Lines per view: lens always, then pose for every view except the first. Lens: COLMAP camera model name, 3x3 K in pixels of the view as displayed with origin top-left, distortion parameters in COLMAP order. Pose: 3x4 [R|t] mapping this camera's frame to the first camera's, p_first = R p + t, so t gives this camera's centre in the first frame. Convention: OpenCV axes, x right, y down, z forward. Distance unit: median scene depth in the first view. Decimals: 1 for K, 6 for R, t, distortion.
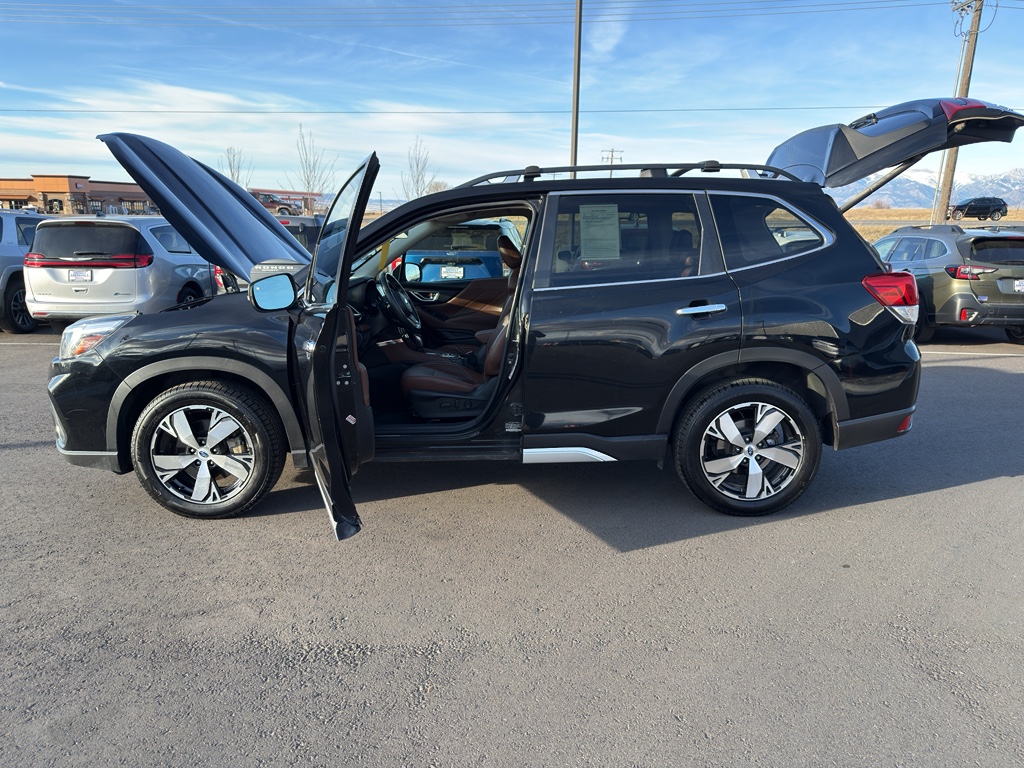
lens RADIAL K [[742.1, 0, 513.3], [0, 742.1, 340.9], [0, 0, 1]] dist [-0.000259, -0.009474]
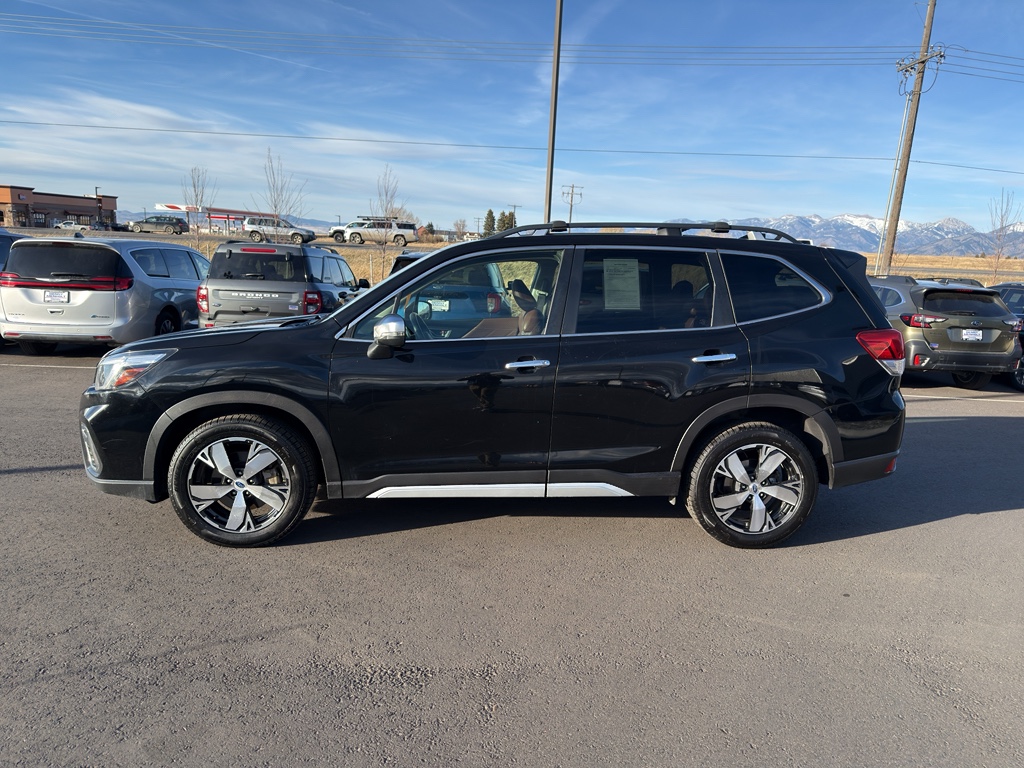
lens RADIAL K [[742.1, 0, 513.3], [0, 742.1, 340.9], [0, 0, 1]] dist [-0.000259, -0.009474]
pose [[0.997177, 0.026880, 0.070108, -0.116798], [-0.024316, 0.999013, -0.037177, -0.019443], [-0.071038, 0.035367, 0.996846, -0.071312]]
